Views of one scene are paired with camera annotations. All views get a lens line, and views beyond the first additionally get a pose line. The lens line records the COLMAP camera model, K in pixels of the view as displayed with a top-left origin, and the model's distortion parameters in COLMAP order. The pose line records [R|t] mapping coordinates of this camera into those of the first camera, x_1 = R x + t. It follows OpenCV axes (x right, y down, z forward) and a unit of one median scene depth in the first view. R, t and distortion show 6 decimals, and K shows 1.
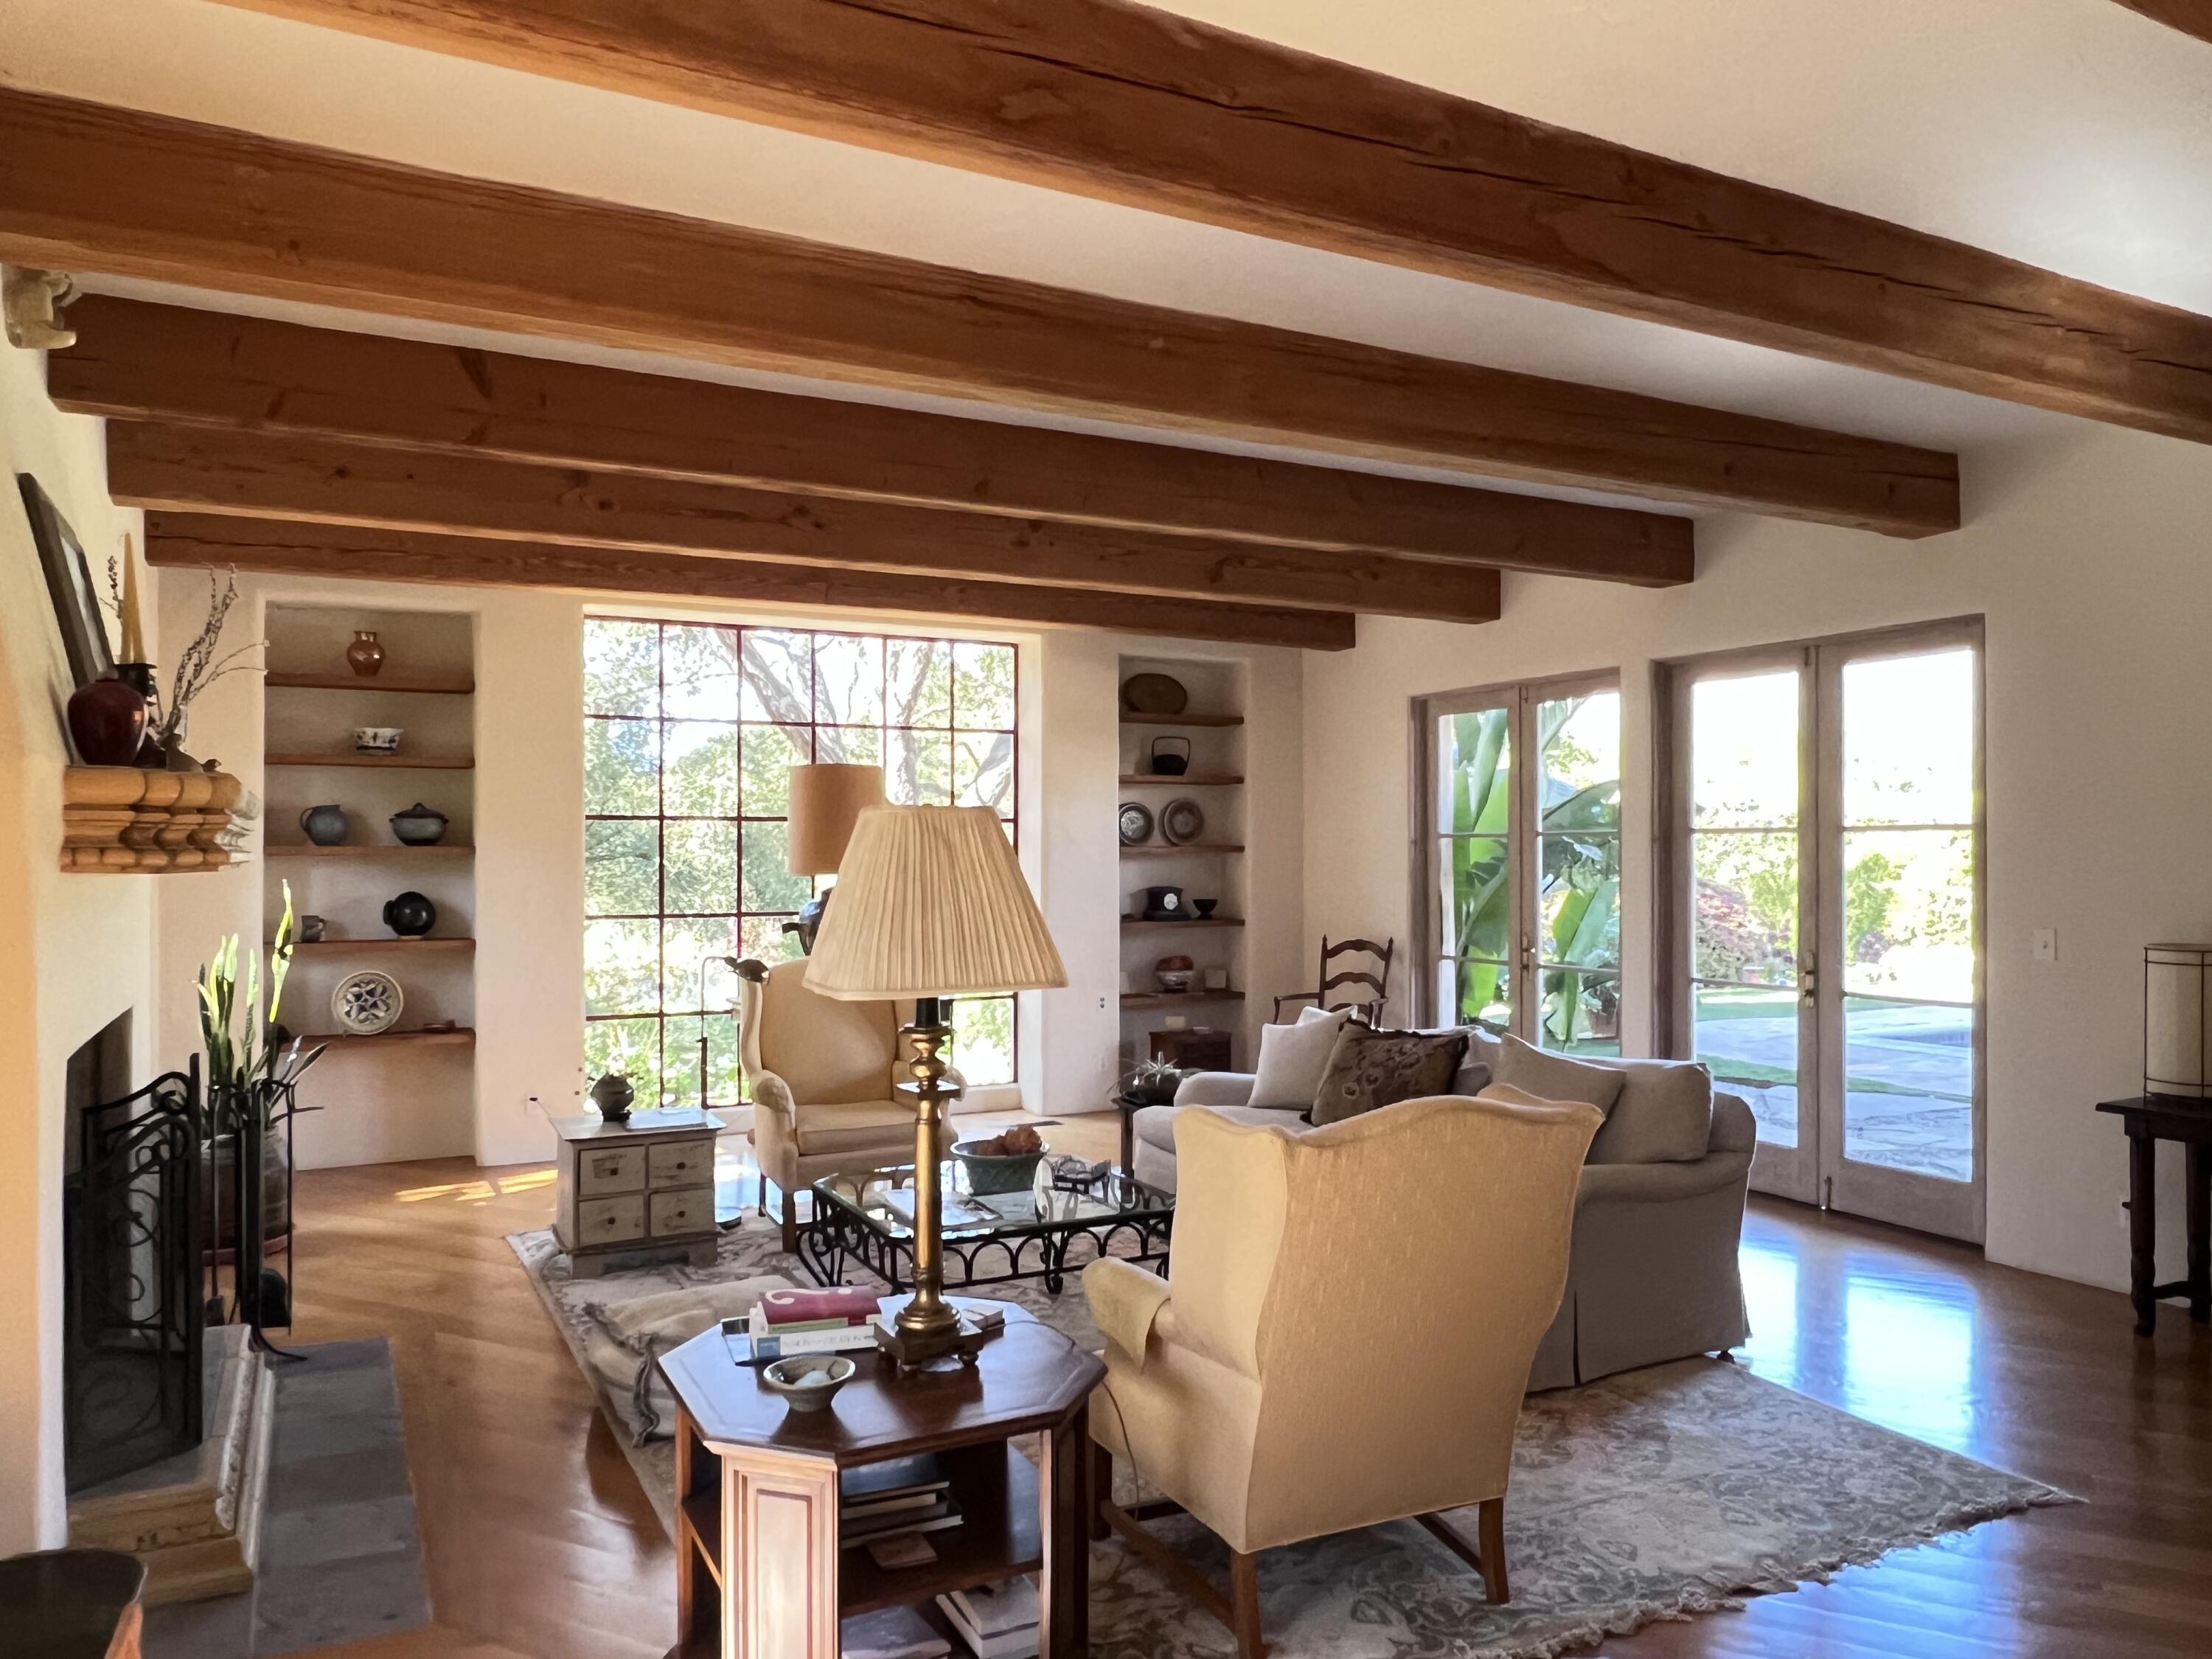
lens RADIAL K [[1508.0, 0, 1101.8], [0, 1508.0, 835.6], [0, 0, 1]] dist [0.000241, -0.004528]
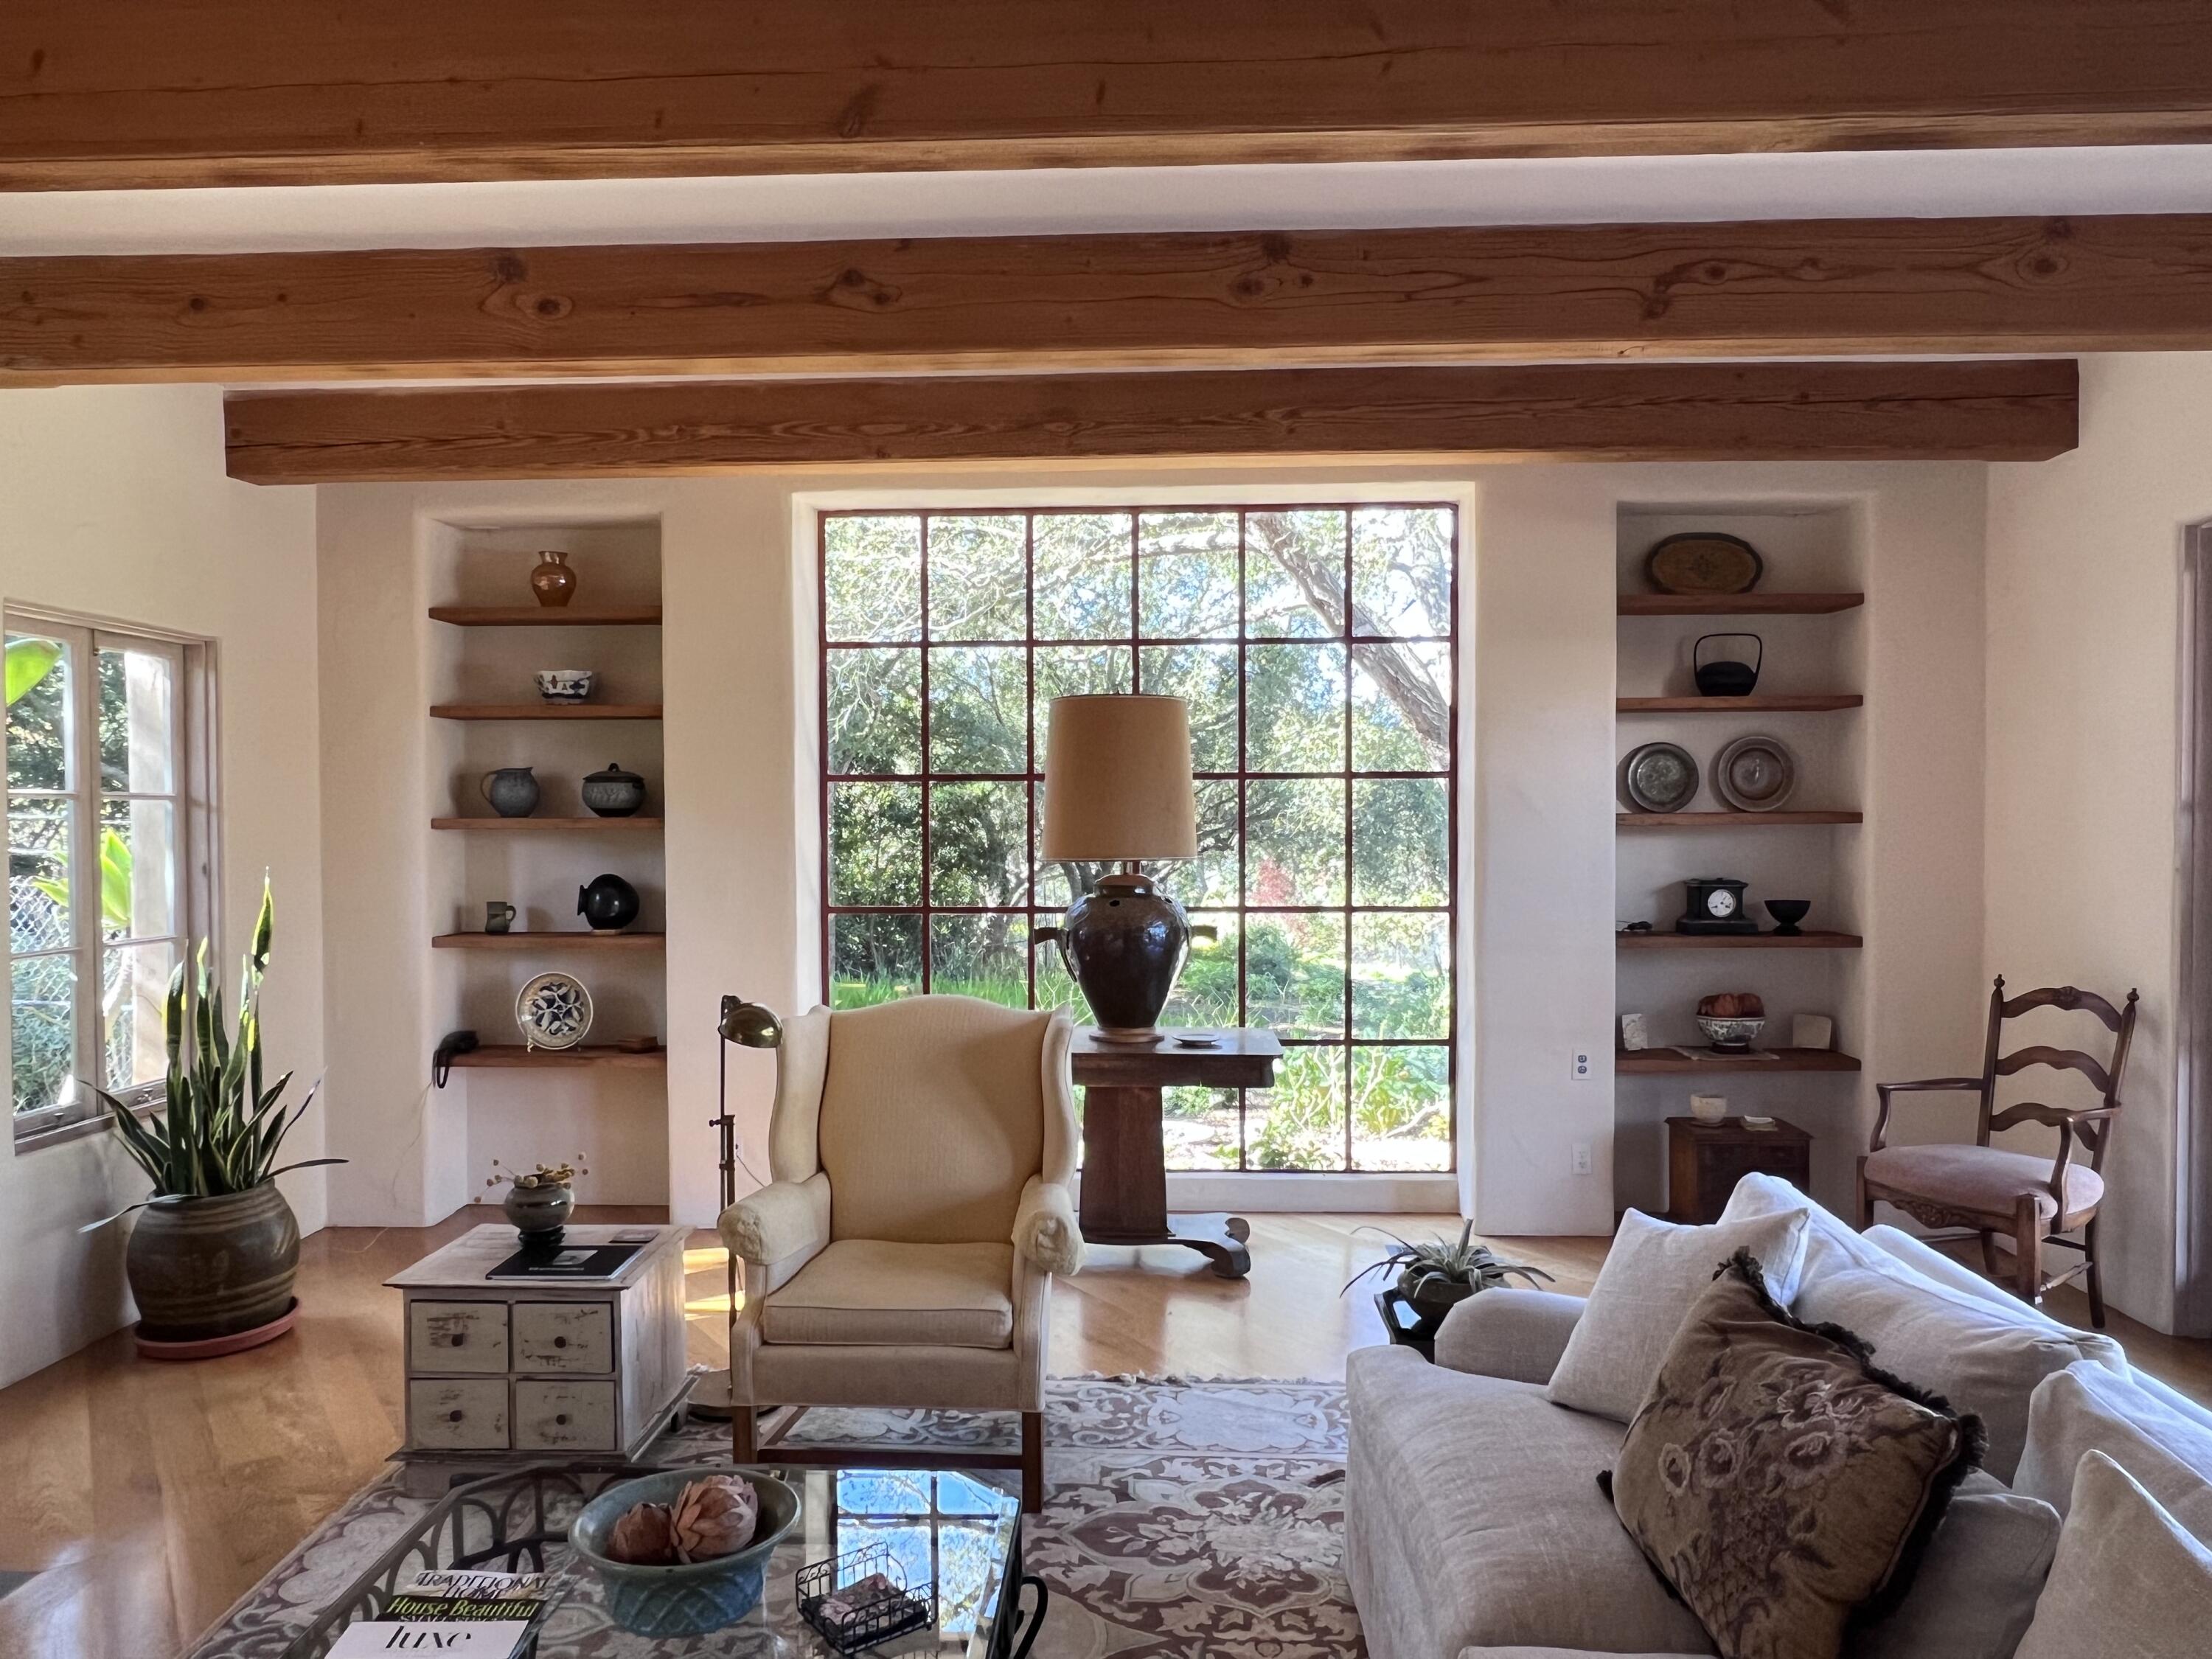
lens RADIAL K [[1508.0, 0, 1105.7], [0, 1508.0, 829.3], [0, 0, 1]] dist [0.000241, -0.004528]
pose [[0.866661, 0.005495, -0.498867, 0.169711], [0.007937, 0.999661, 0.024800, -0.004304], [0.498834, -0.025453, 0.866324, 0.438621]]
